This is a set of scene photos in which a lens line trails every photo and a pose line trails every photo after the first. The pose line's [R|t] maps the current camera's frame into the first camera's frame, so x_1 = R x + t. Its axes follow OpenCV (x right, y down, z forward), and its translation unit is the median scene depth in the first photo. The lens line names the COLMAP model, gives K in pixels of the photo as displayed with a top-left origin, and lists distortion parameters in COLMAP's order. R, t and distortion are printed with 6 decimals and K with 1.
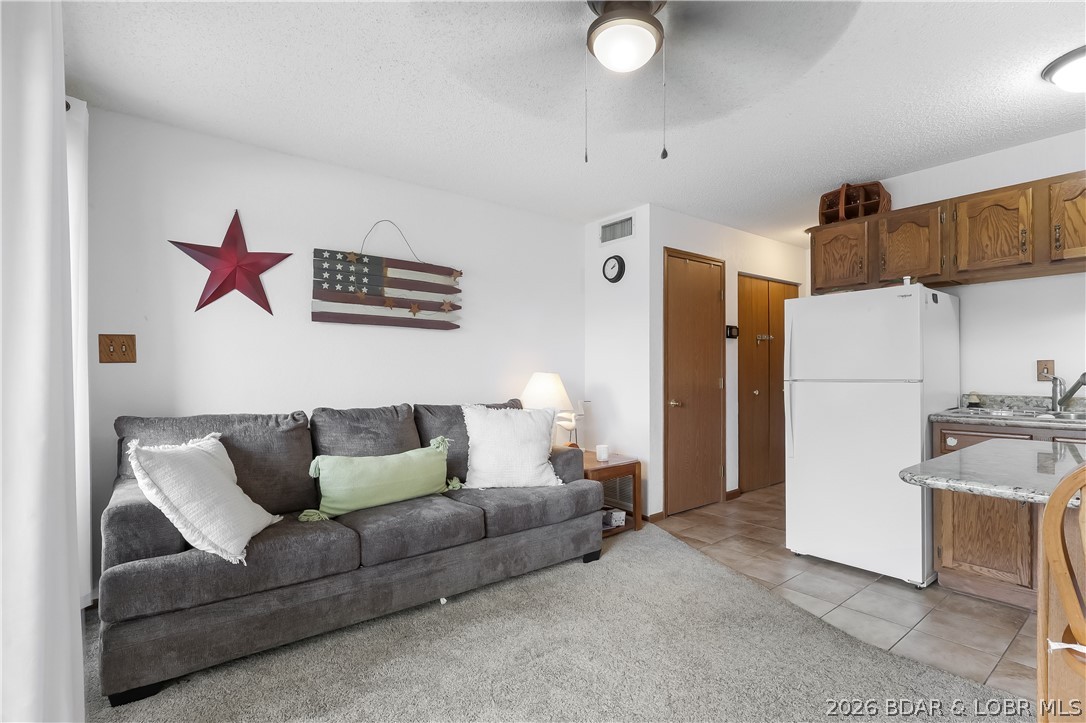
lens RADIAL K [[522.9, 0, 547.1], [0, 522.9, 373.2], [0, 0, 1]] dist [-0.001106, -0.000012]
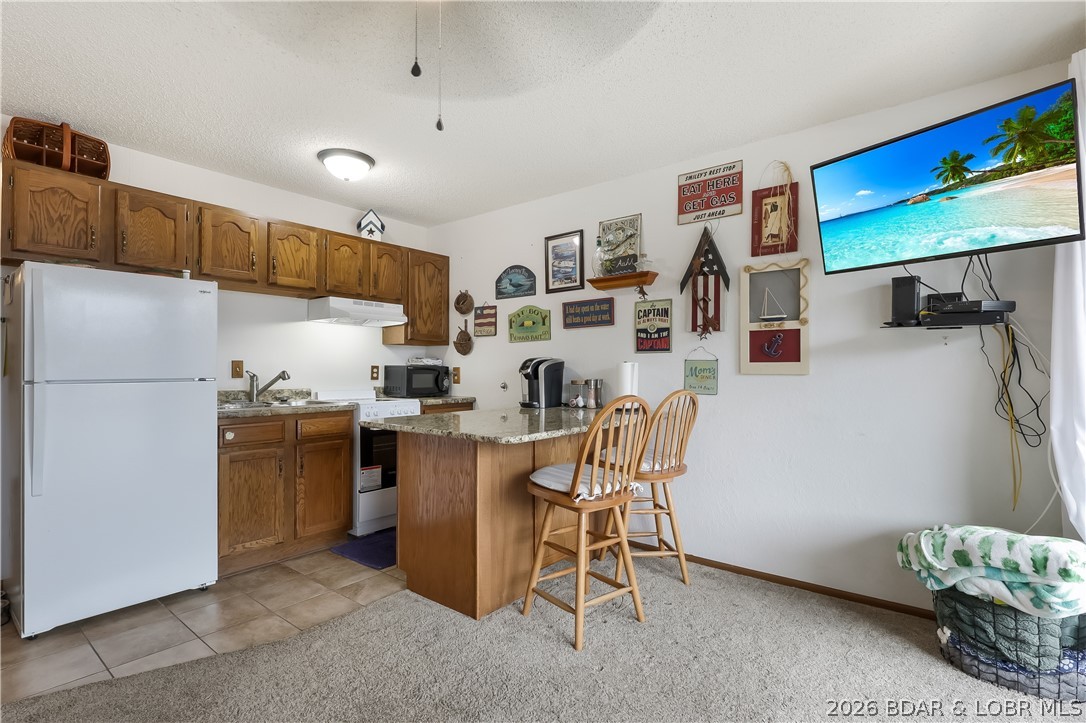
lens RADIAL K [[521.0, 0, 544.4], [0, 521.0, 367.8], [0, 0, 1]] dist [0.000620, 0.000613]
pose [[-0.215002, 0.005806, 0.976596, -0.350879], [0.000233, 0.999983, -0.005894, -0.000755], [-0.976614, -0.001040, -0.215000, 0.525585]]
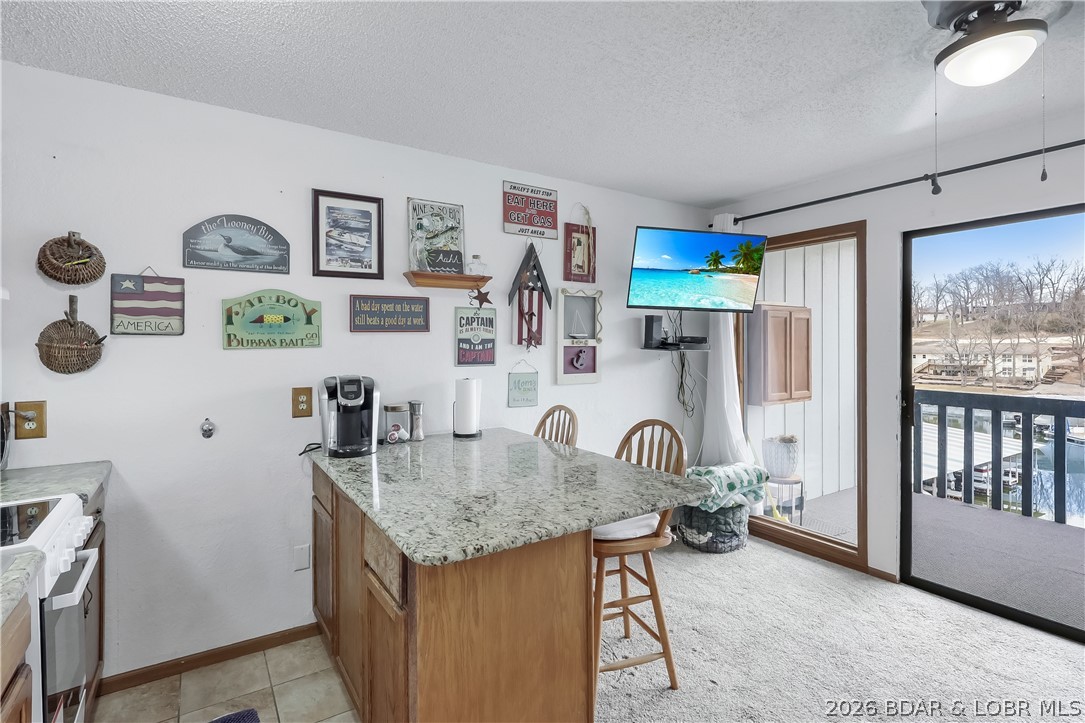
lens RADIAL K [[525.1, 0, 541.5], [0, 525.1, 346.1], [0, 0, 1]] dist [-0.001775, 0.000015]
pose [[-0.995539, 0.003989, 0.094267, 0.428958], [0.004490, 0.999977, 0.005102, -0.078400], [-0.094244, 0.005503, -0.995534, 1.025694]]
